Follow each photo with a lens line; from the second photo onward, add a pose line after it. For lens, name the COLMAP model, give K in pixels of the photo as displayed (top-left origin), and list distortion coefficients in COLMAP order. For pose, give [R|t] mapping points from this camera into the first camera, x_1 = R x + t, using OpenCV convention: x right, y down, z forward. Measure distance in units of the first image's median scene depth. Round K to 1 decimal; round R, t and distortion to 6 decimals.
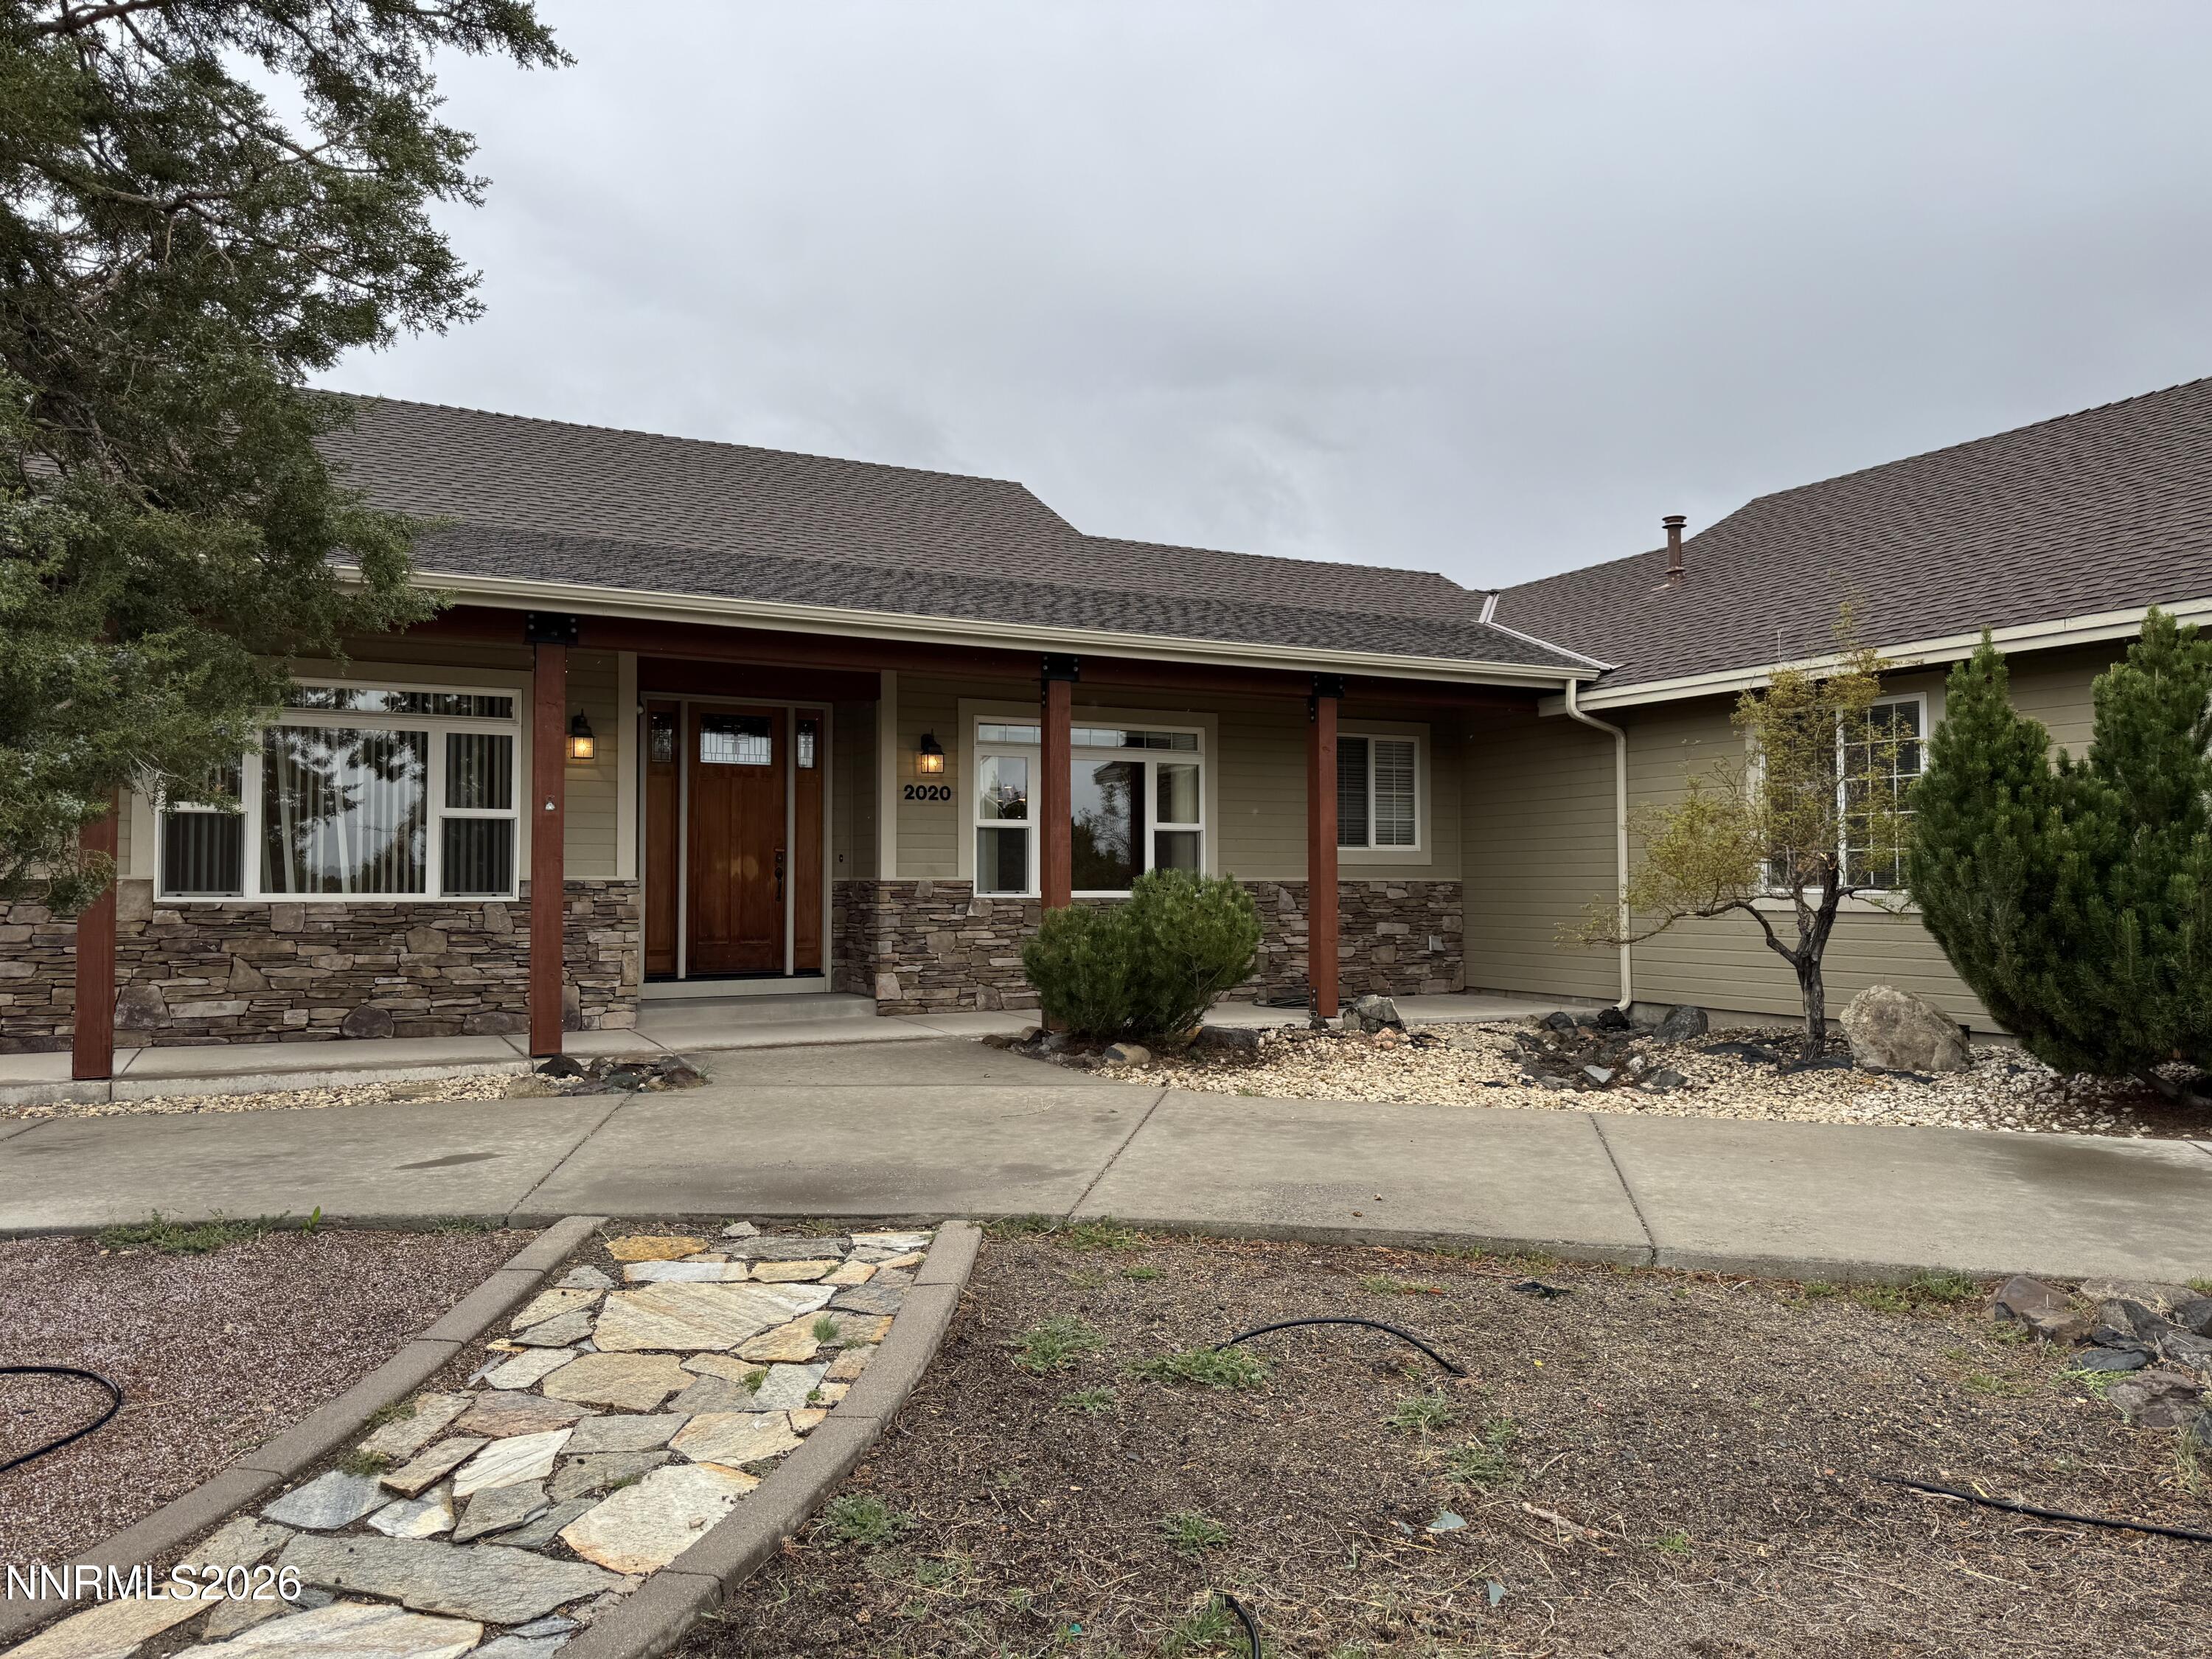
lens RADIAL K [[1562.1, 0, 1103.6], [0, 1562.1, 832.3], [0, 0, 1]] dist [0.048778, -0.005873]
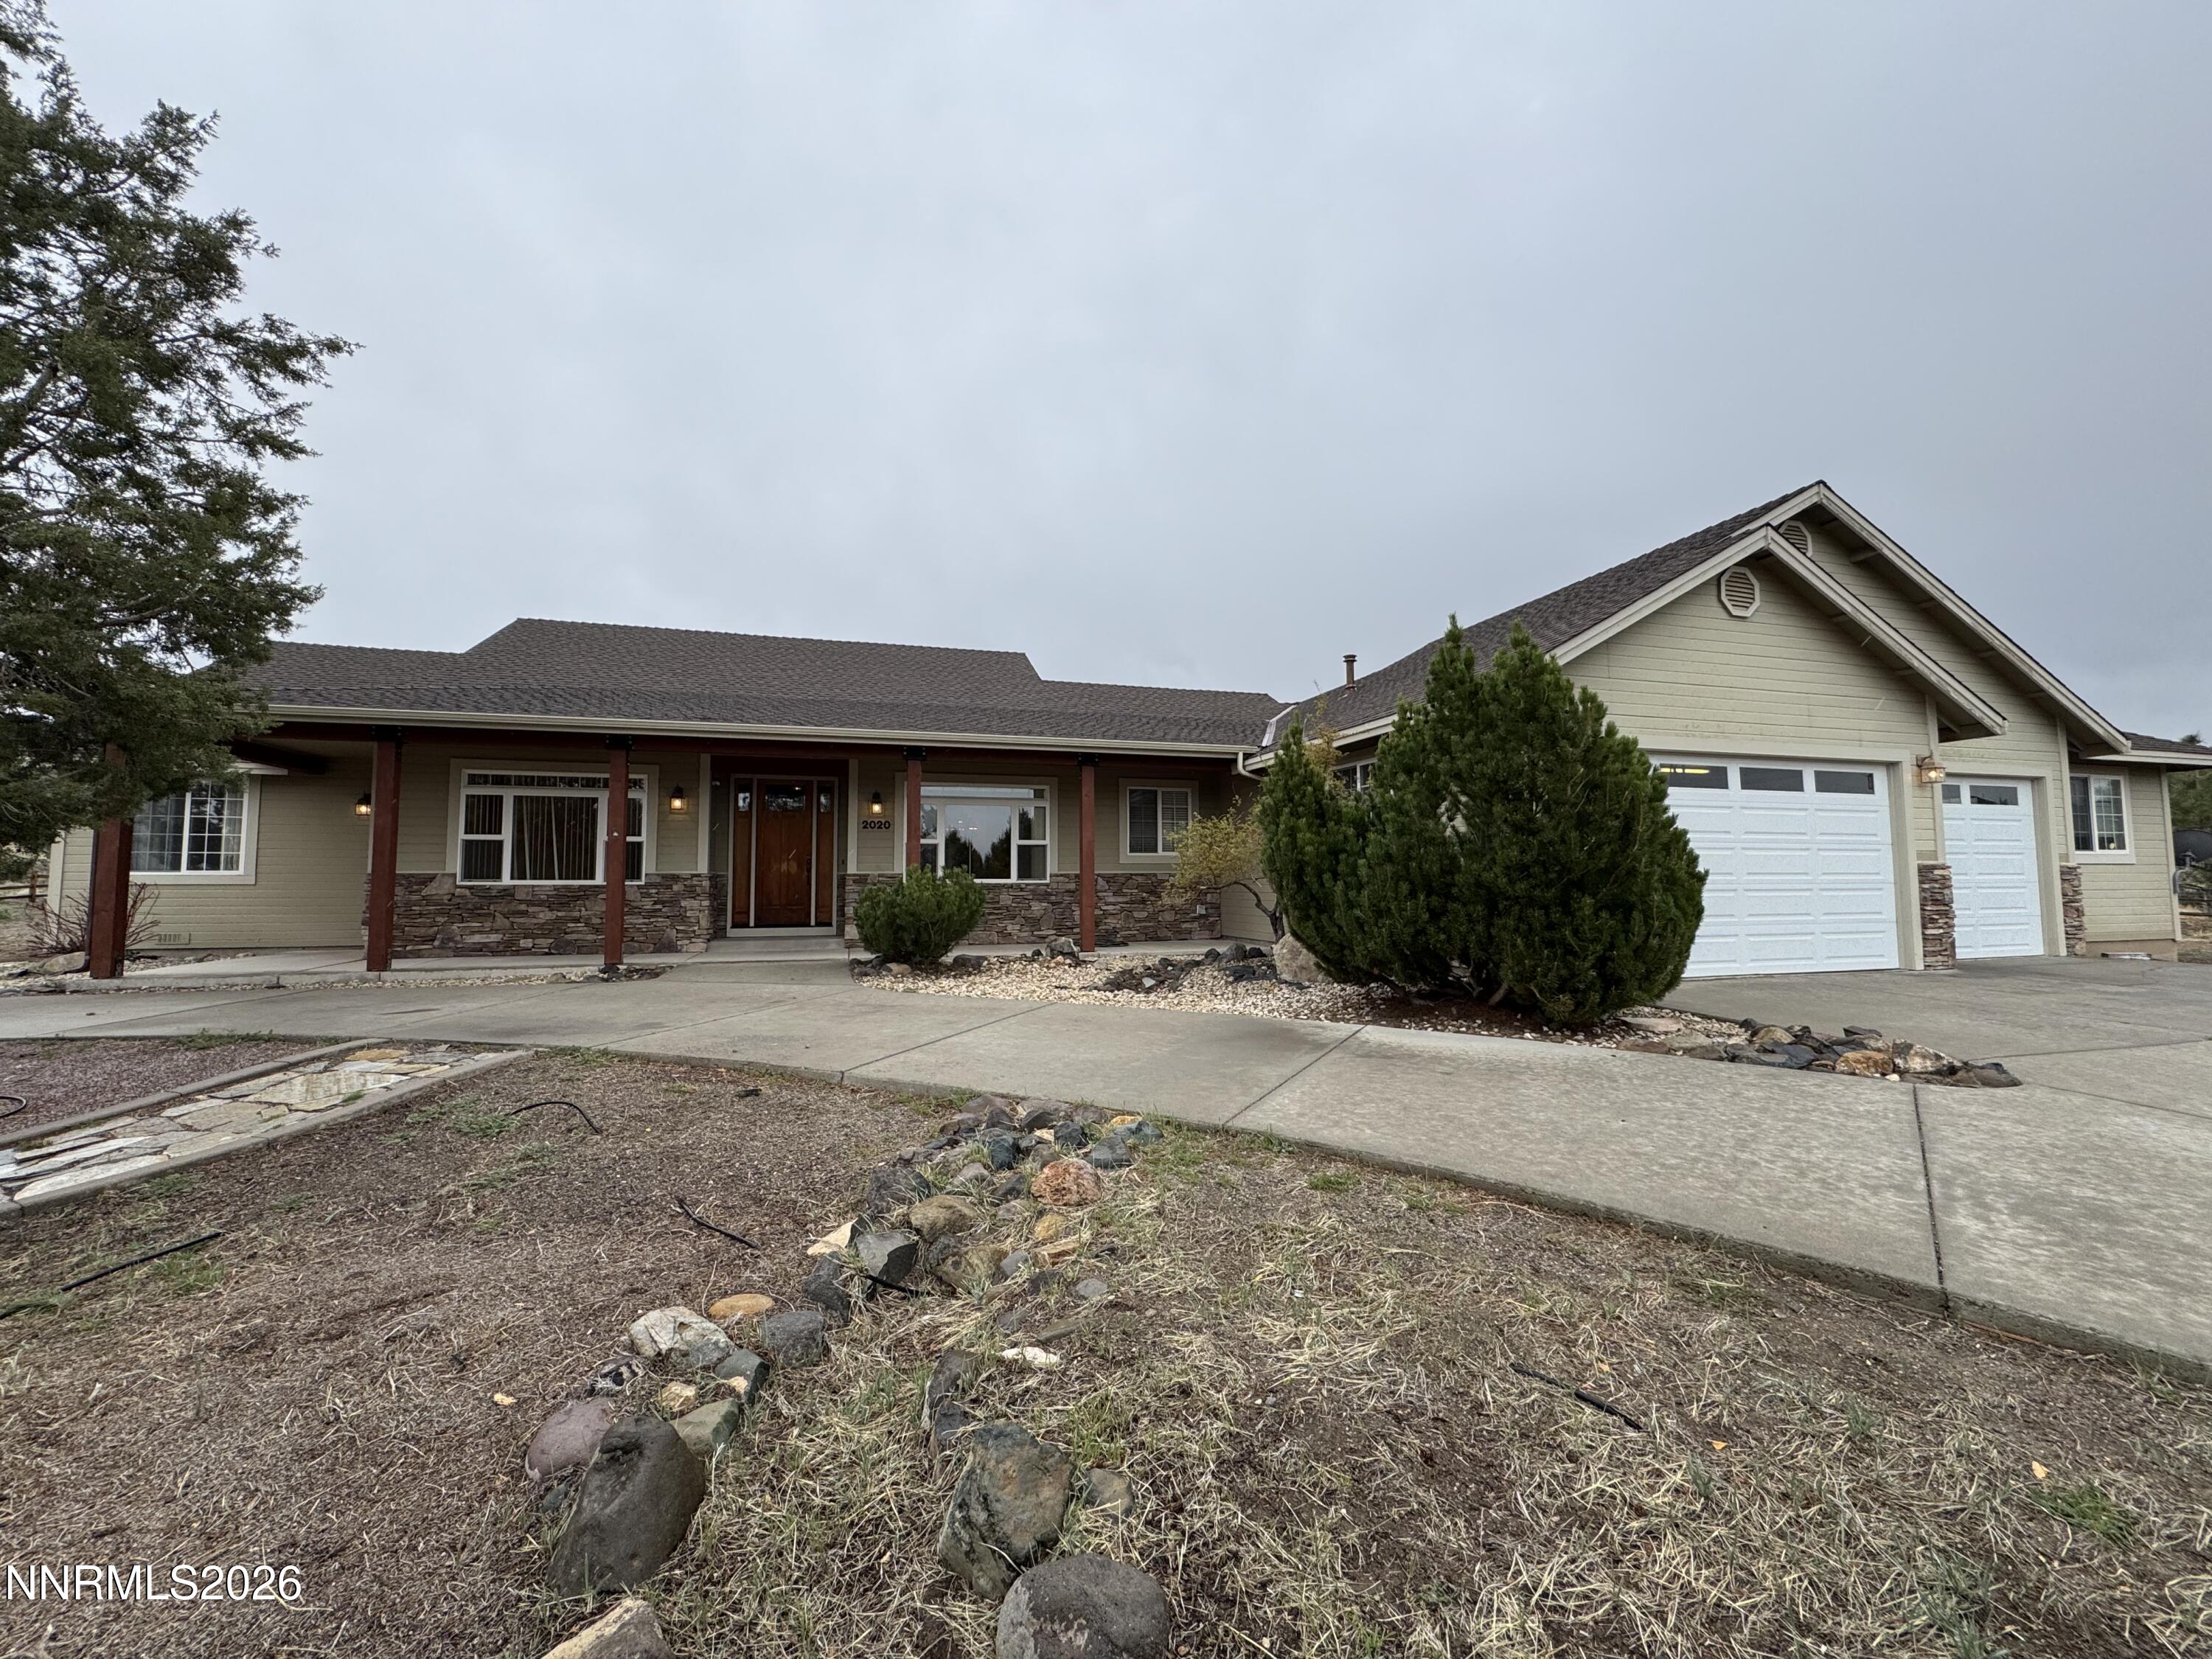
lens RADIAL K [[887.9, 0, 1109.3], [0, 887.9, 821.3], [0, 0, 1]] dist [0.002912, 0.000246]
pose [[0.982034, -0.016786, -0.187954, 0.399330], [0.010229, 0.999307, -0.035801, 0.011600], [0.188425, 0.033235, 0.981525, 0.041821]]
